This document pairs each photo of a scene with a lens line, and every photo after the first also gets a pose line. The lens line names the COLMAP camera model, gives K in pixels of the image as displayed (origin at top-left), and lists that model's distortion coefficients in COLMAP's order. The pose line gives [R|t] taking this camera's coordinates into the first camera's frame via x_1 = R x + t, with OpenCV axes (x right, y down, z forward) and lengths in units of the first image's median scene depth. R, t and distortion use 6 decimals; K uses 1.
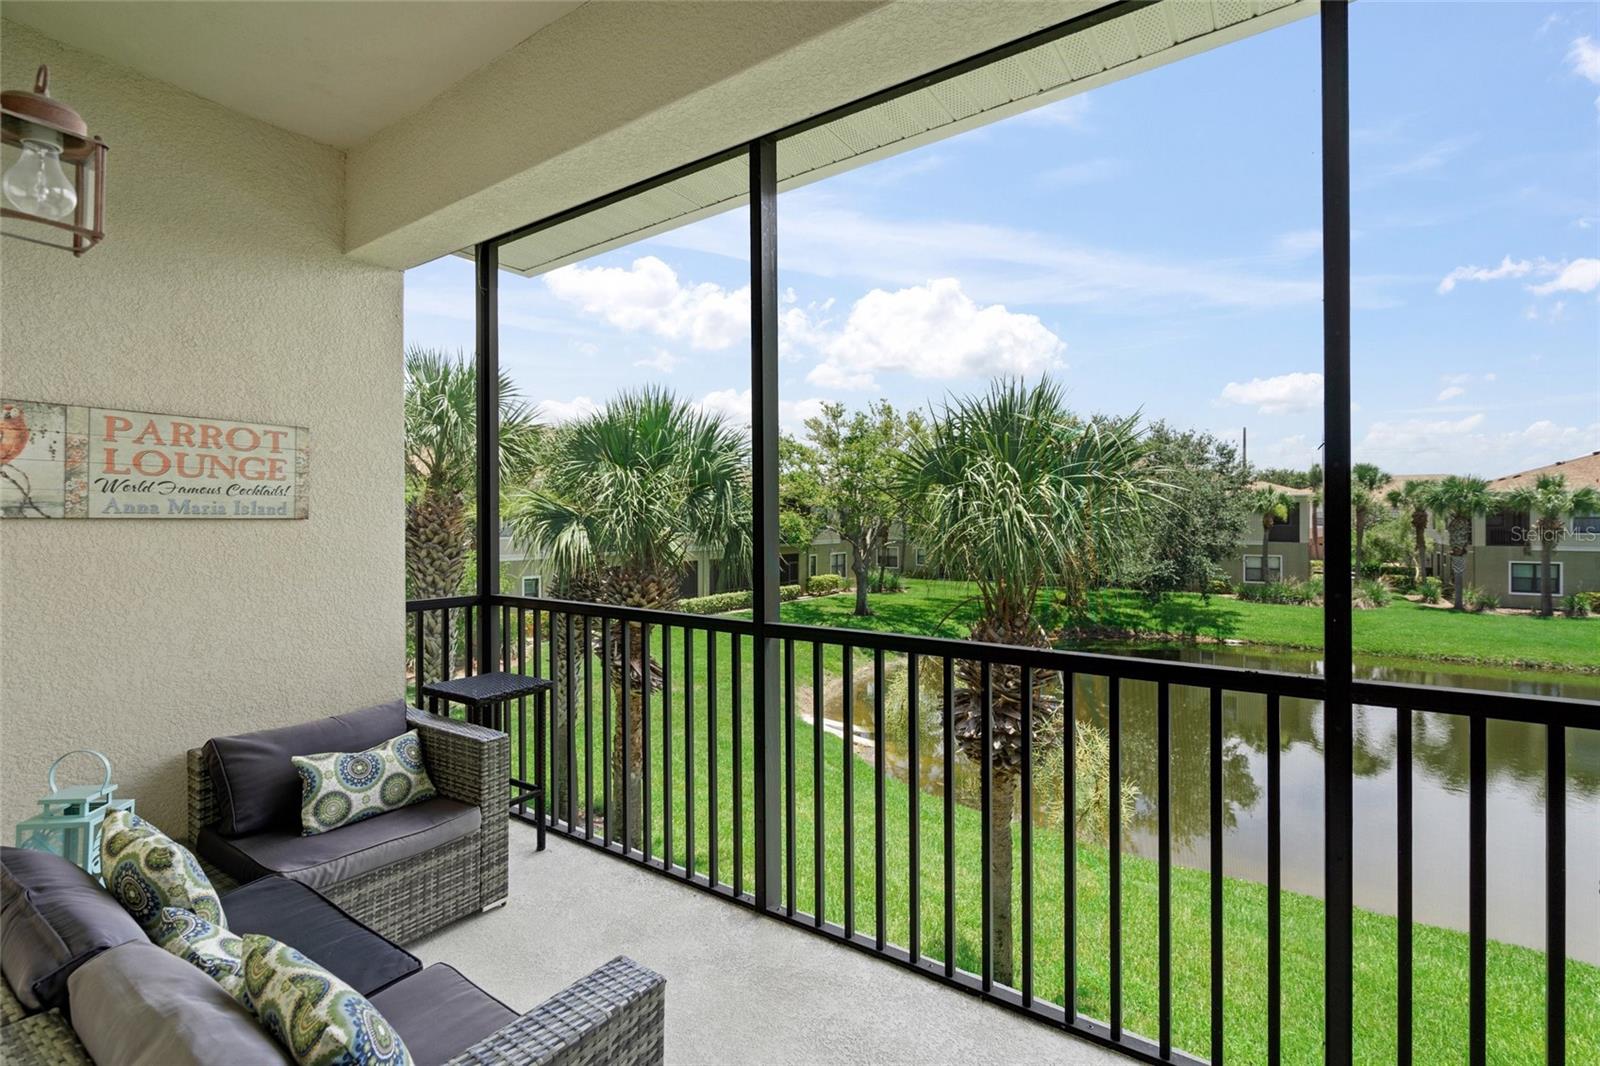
lens RADIAL K [[730.6, 0, 798.7], [0, 730.6, 518.2], [0, 0, 1]] dist [-0.010185, 0.000348]
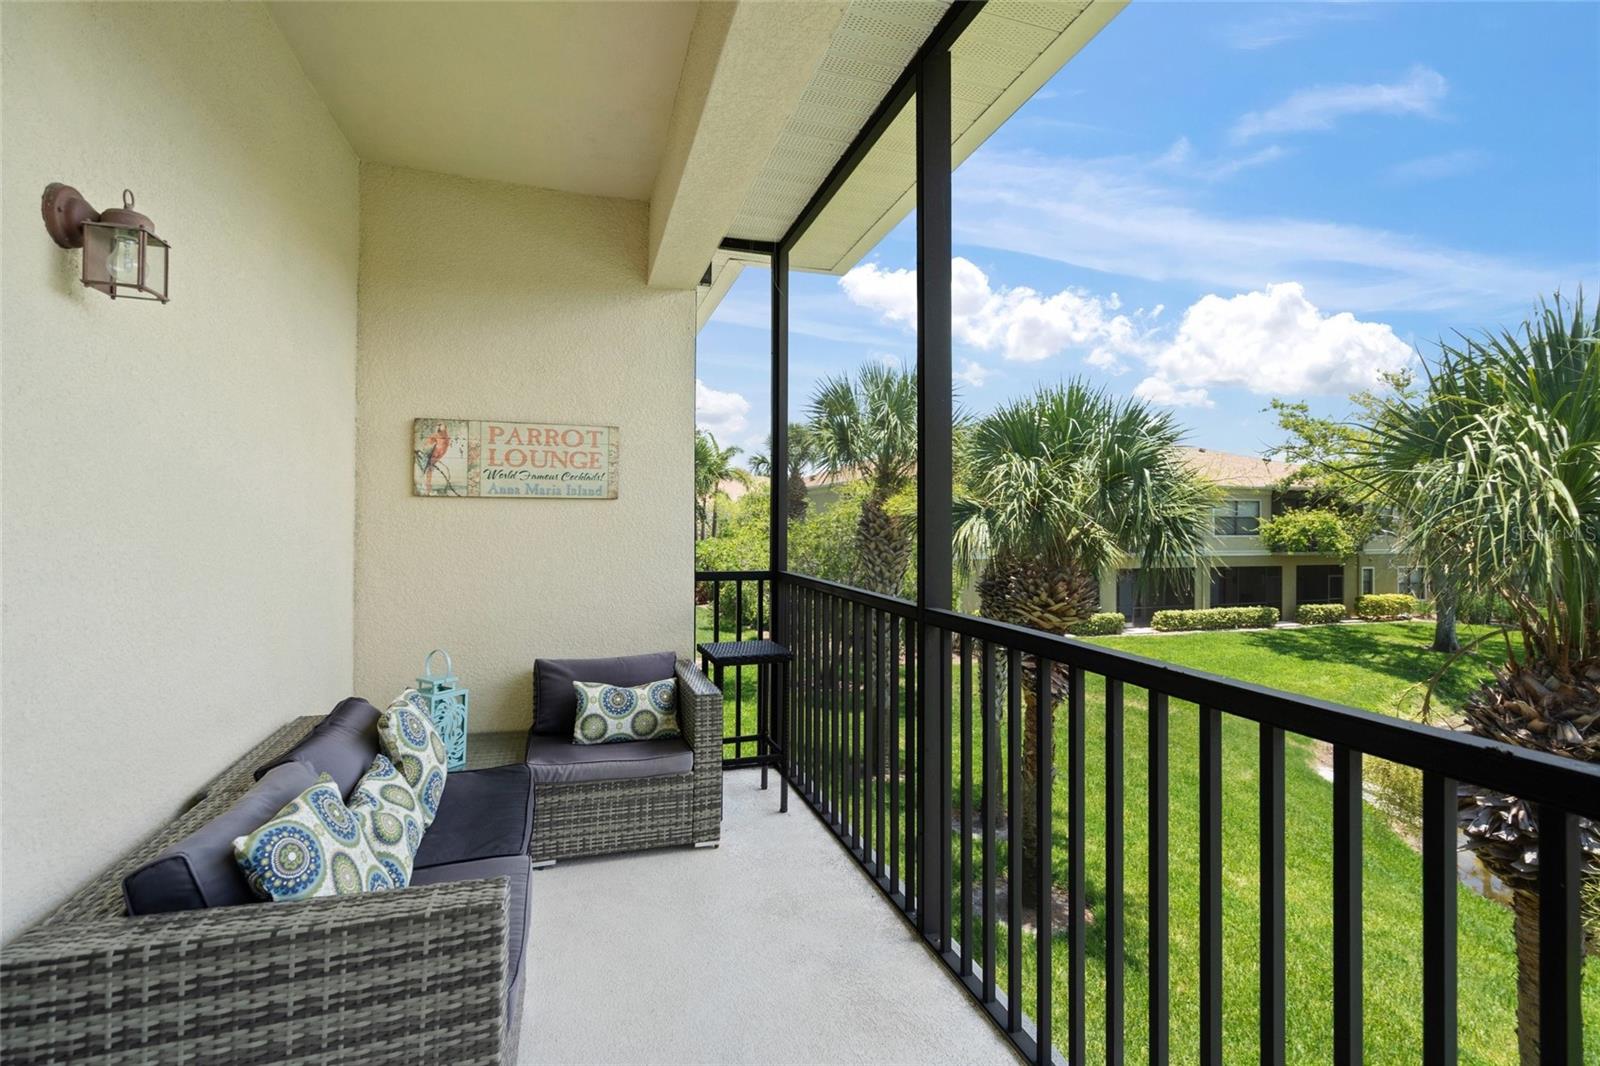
lens RADIAL K [[730.6, 0, 798.7], [0, 730.6, 518.2], [0, 0, 1]] dist [-0.010185, 0.000348]
pose [[0.778387, 0.001945, -0.627782, 0.387080], [-0.005010, 0.999983, -0.003113, 0.038813], [0.627765, 0.005568, 0.778383, 0.223098]]
